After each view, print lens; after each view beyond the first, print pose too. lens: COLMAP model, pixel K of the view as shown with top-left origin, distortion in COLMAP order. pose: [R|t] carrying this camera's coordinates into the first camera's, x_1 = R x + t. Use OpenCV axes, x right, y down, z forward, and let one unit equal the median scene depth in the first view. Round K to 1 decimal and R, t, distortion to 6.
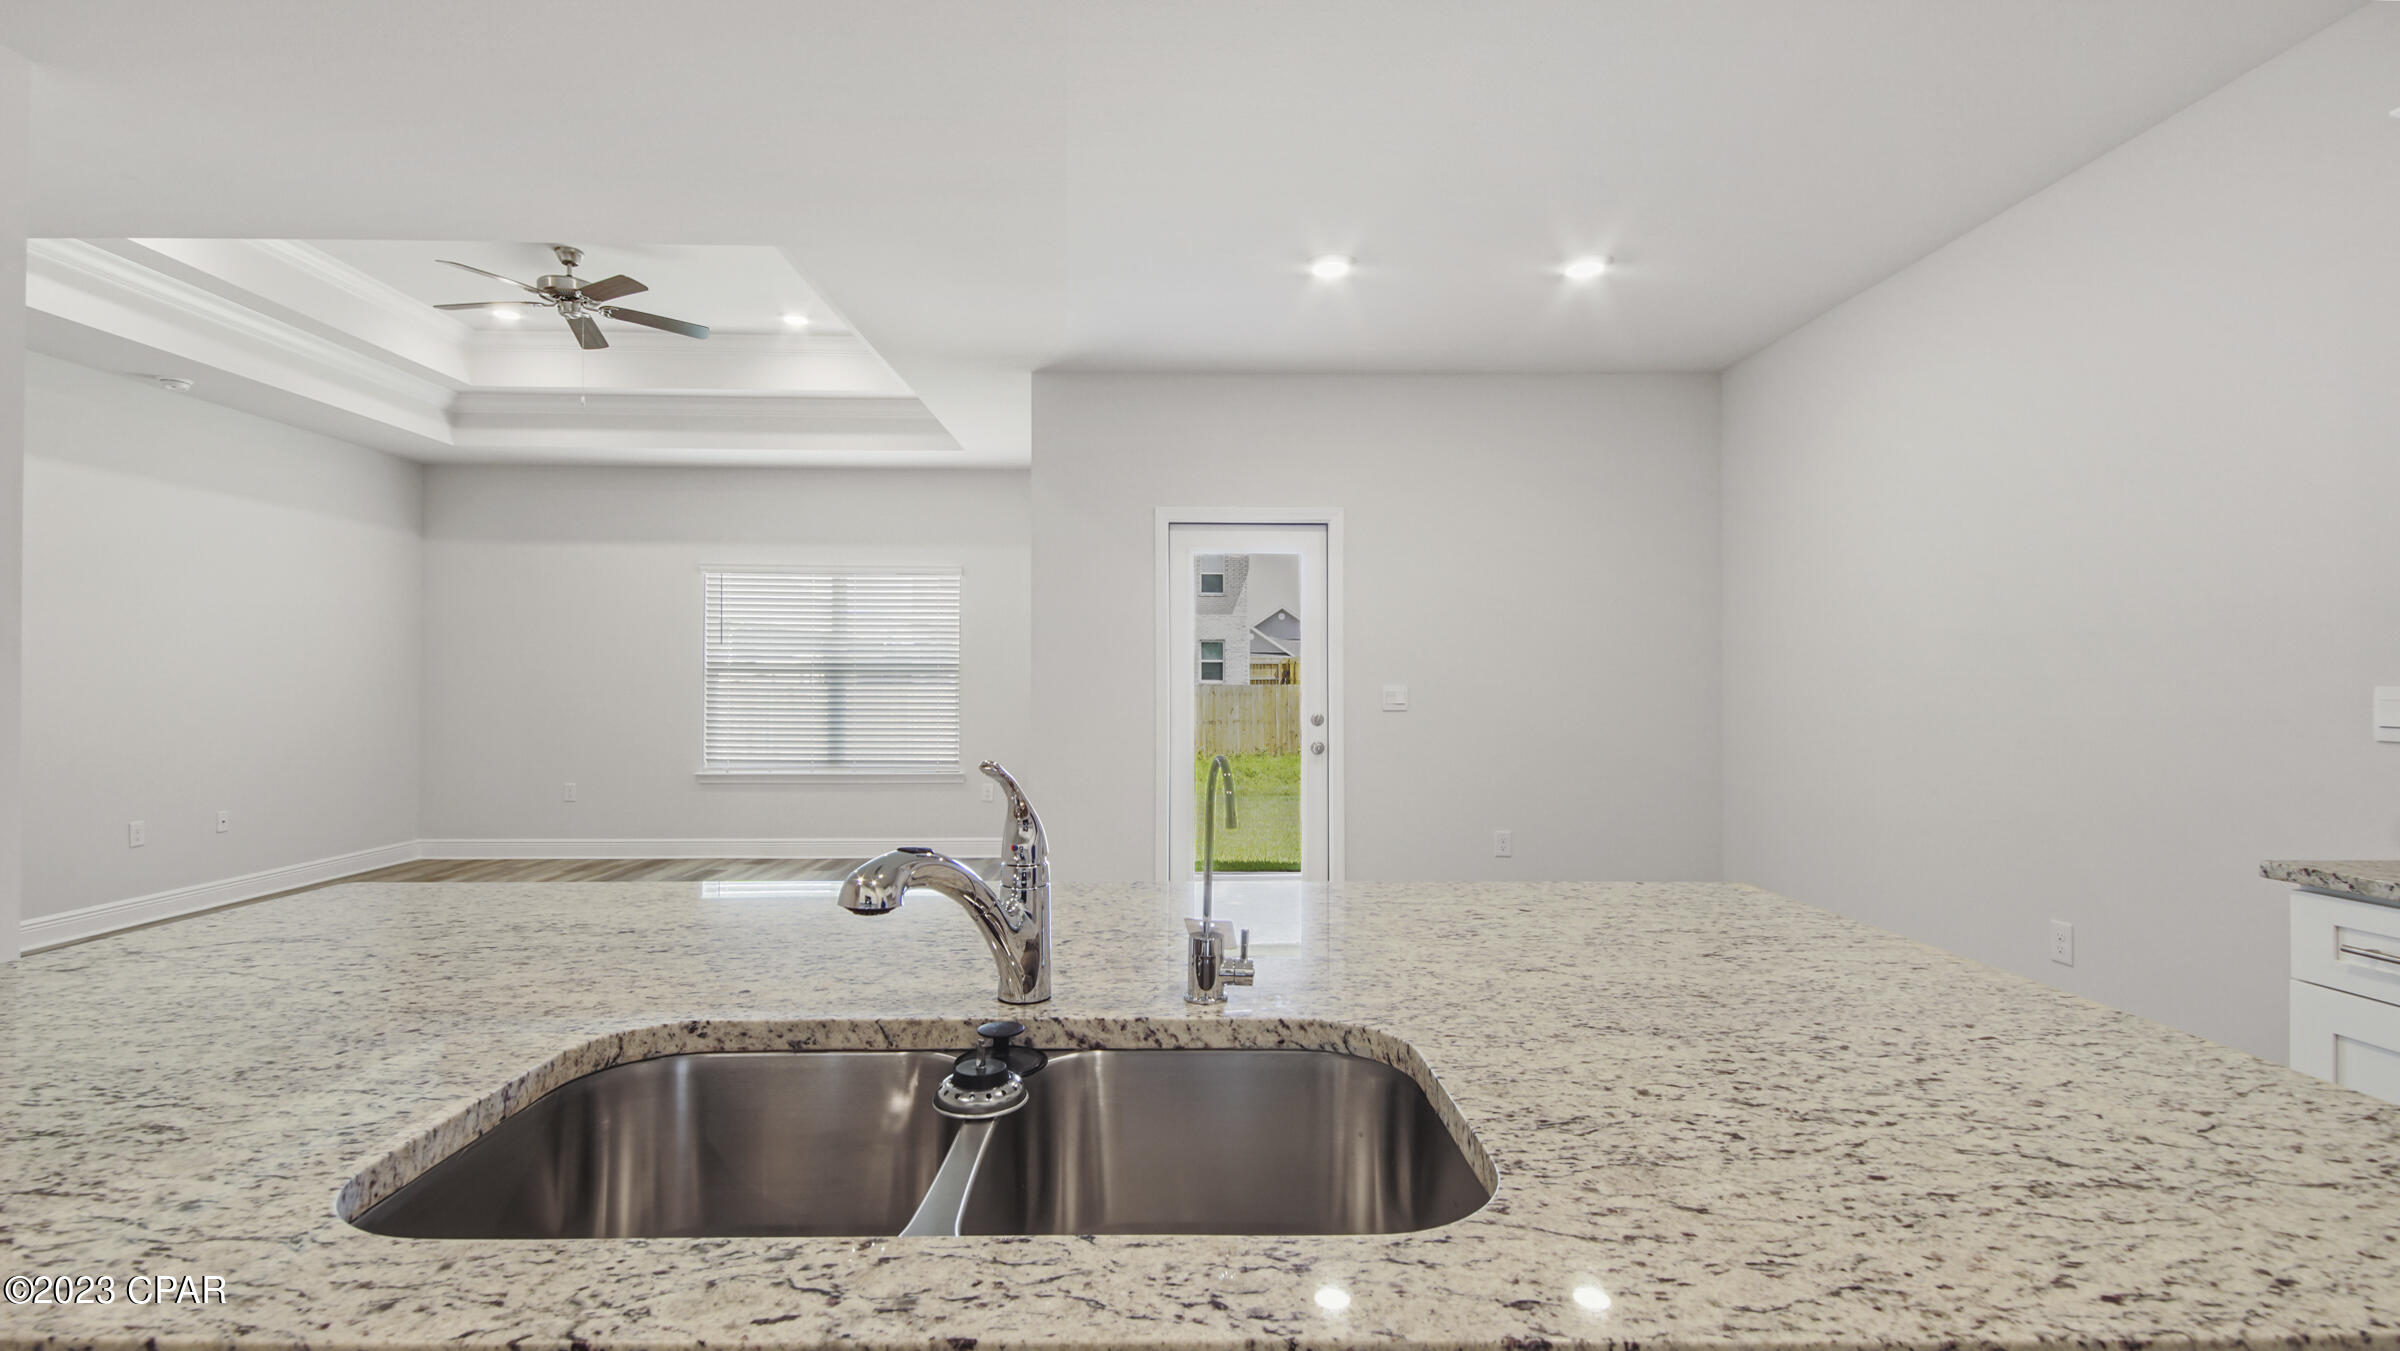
lens RADIAL K [[1052.6, 0, 1200.0], [0, 1052.6, 675.5], [0, 0, 1]] dist [0.025467, 0.000056]
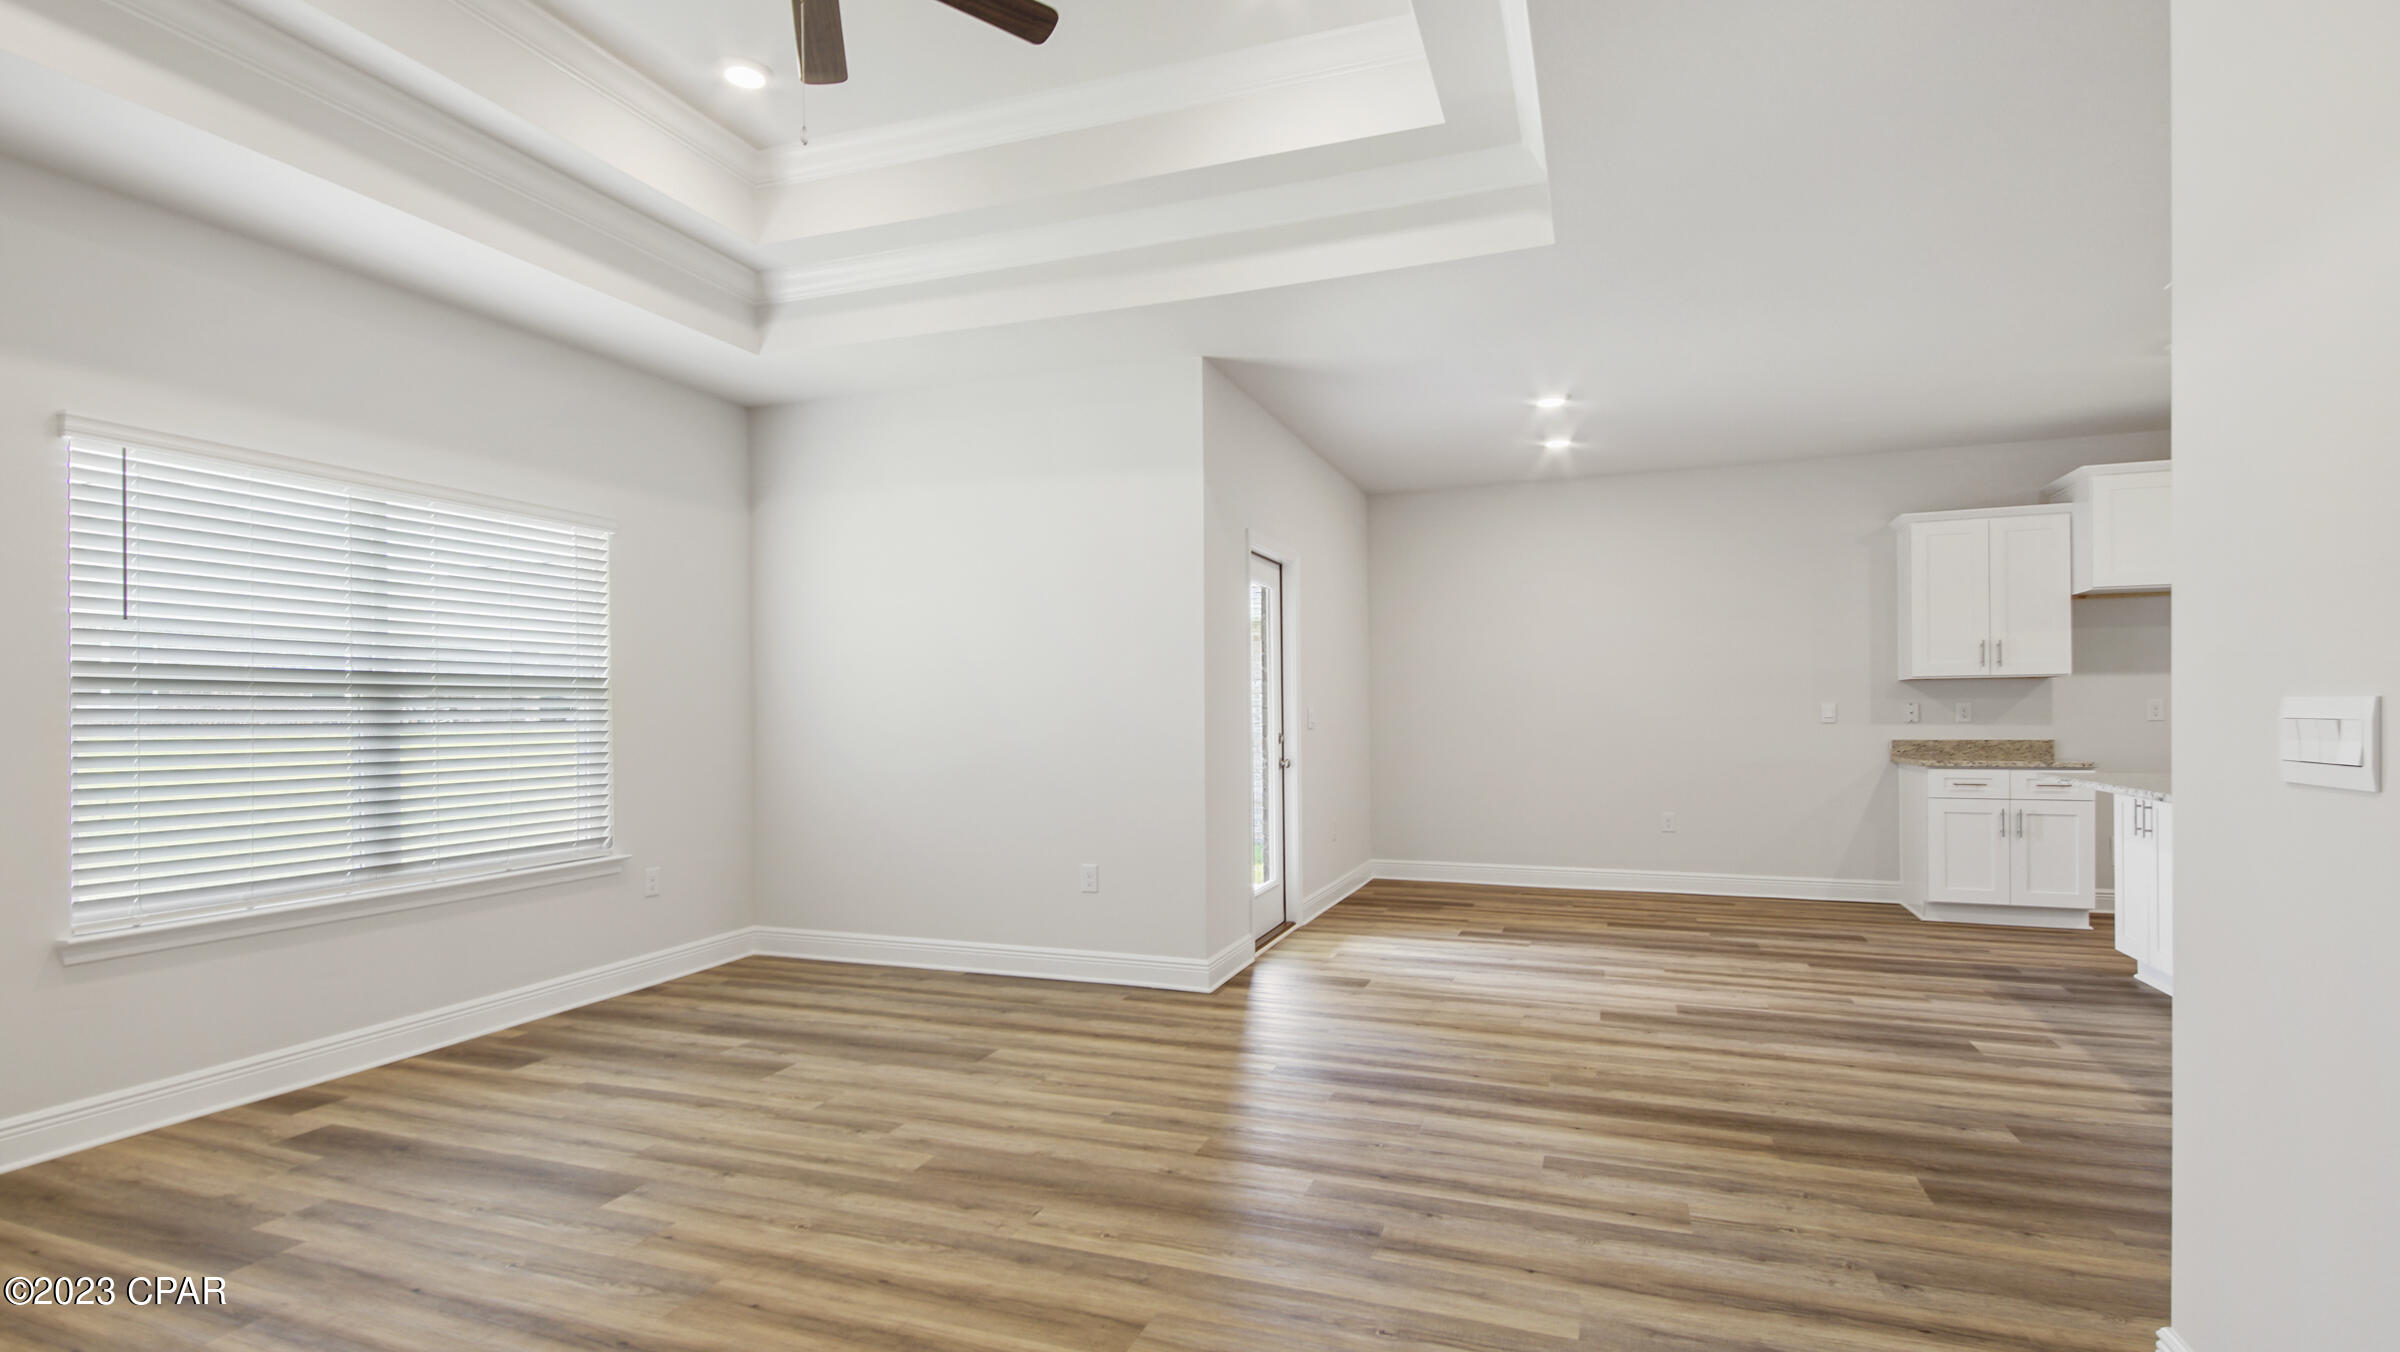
lens RADIAL K [[1115.5, 0, 1200.0], [0, 1115.5, 676.0], [0, 0, 1]] dist [0.029508, -0.022060]
pose [[0.375645, 0.020106, 0.926546, -0.763809], [-0.002267, 0.999782, -0.020776, 0.000724], [-0.926761, 0.005704, 0.375608, 0.483507]]
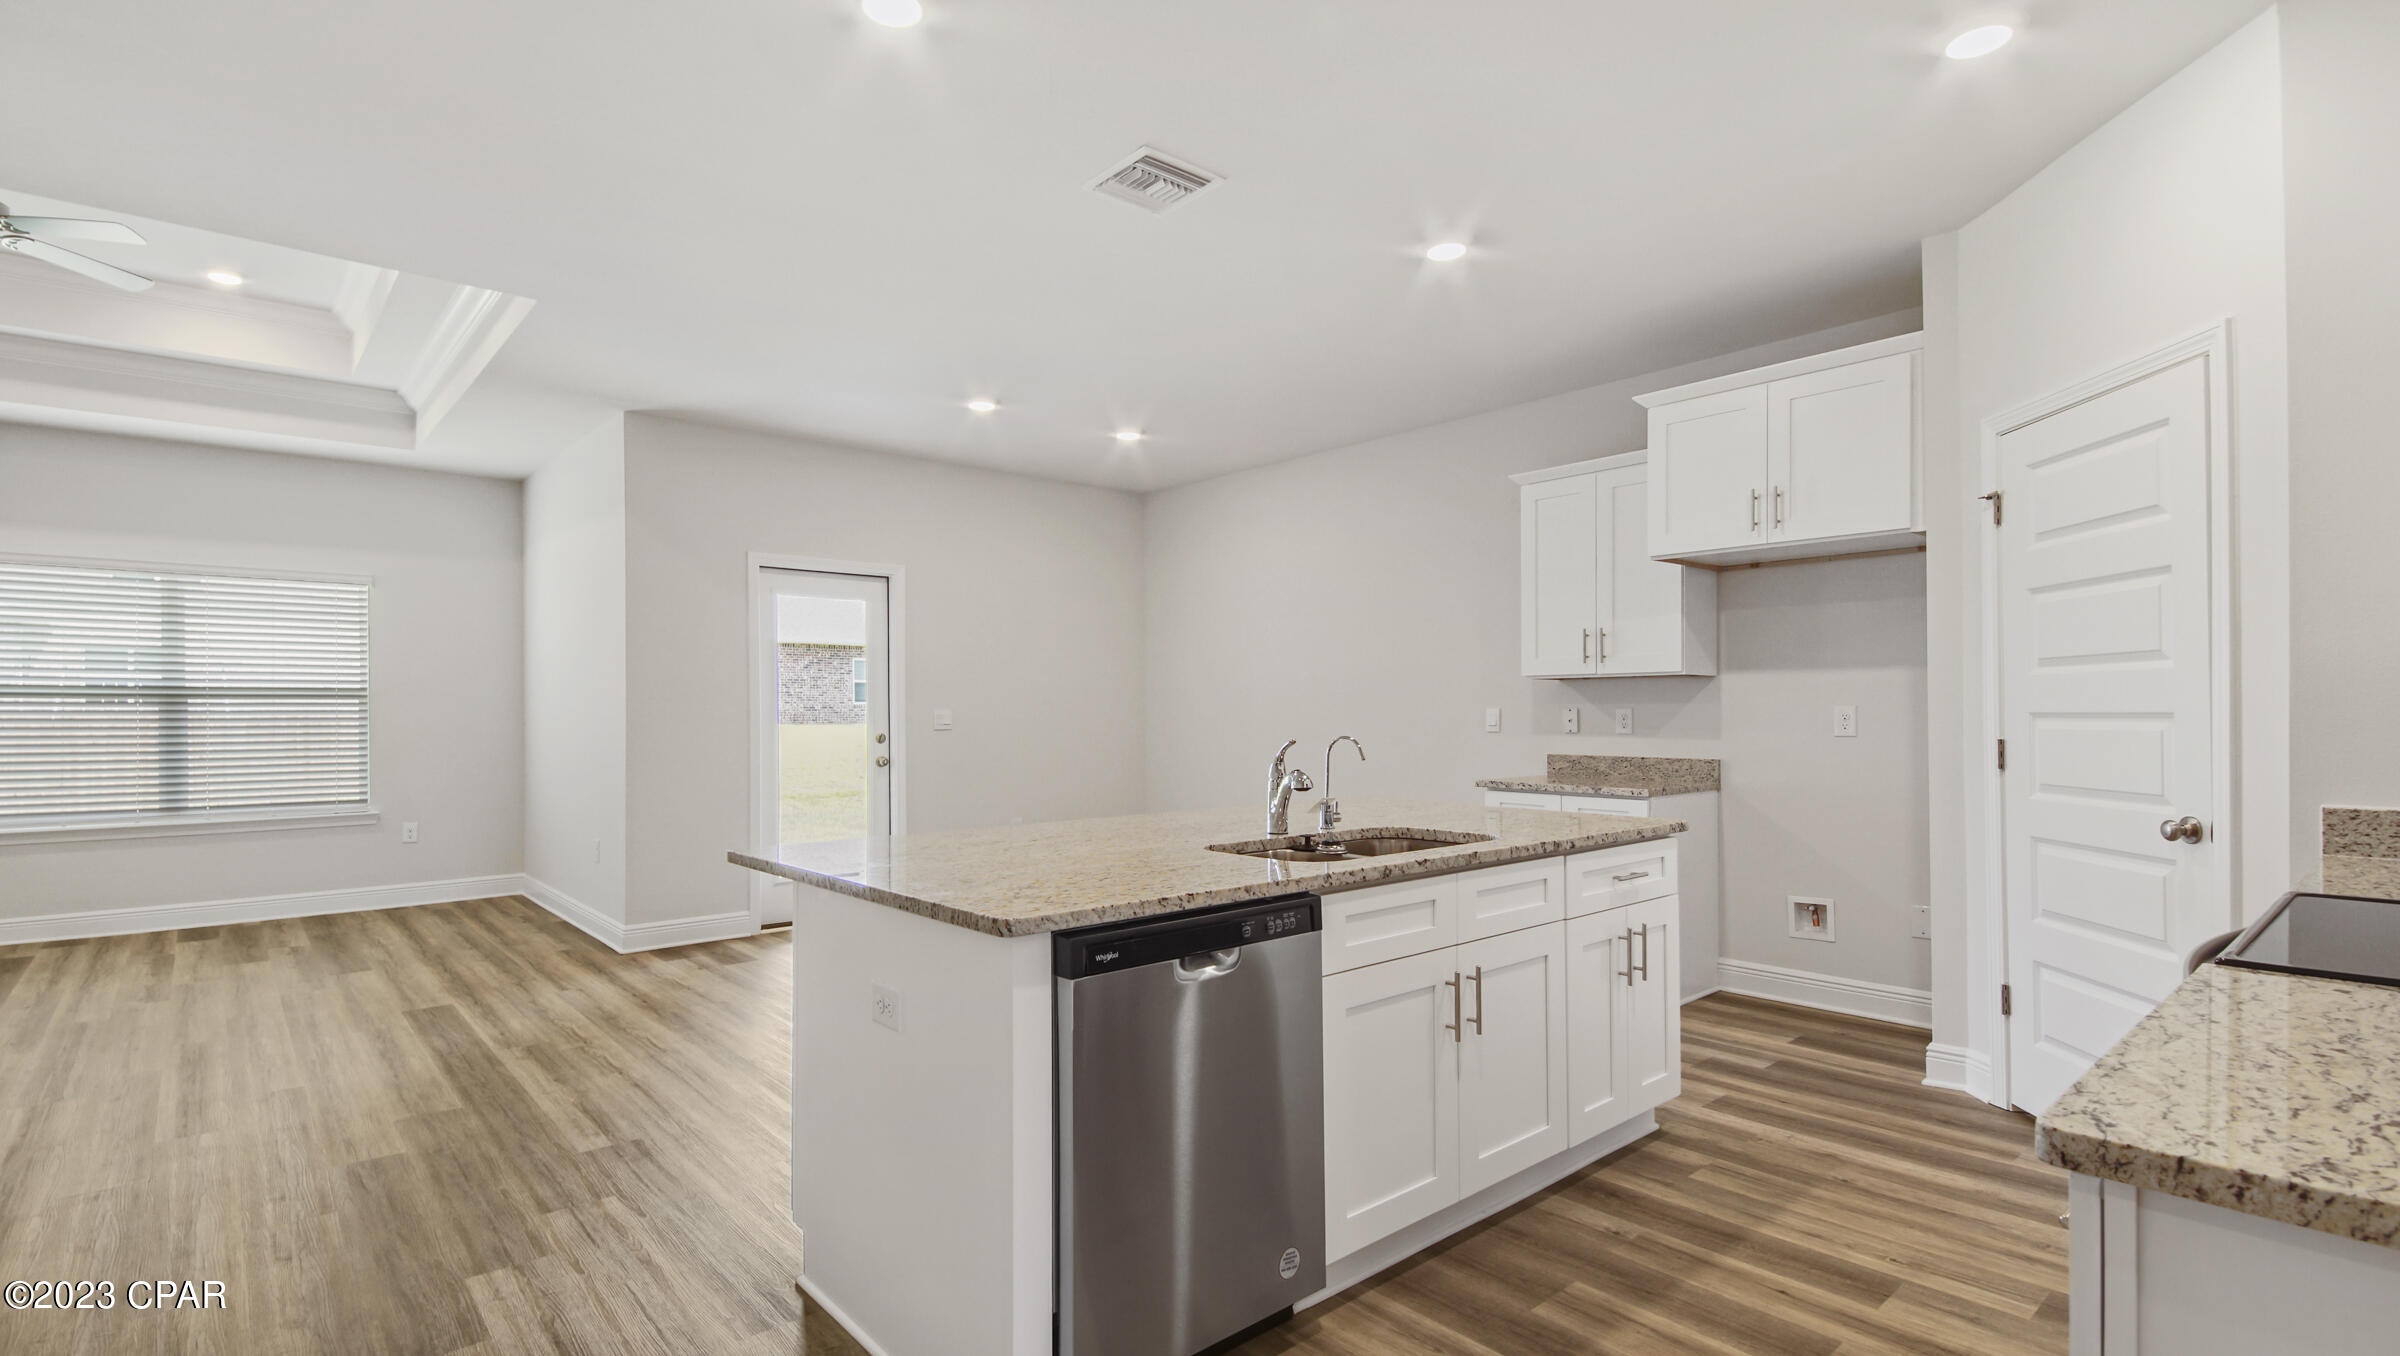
lens RADIAL K [[1115.5, 0, 1200.0], [0, 1115.5, 678.0], [0, 0, 1]] dist [0.029508, -0.022060]
pose [[0.770390, 0.011085, 0.637476, -0.317003], [-0.002056, 0.999887, -0.014902, -0.006808], [-0.637569, 0.010170, 0.770326, -0.158411]]
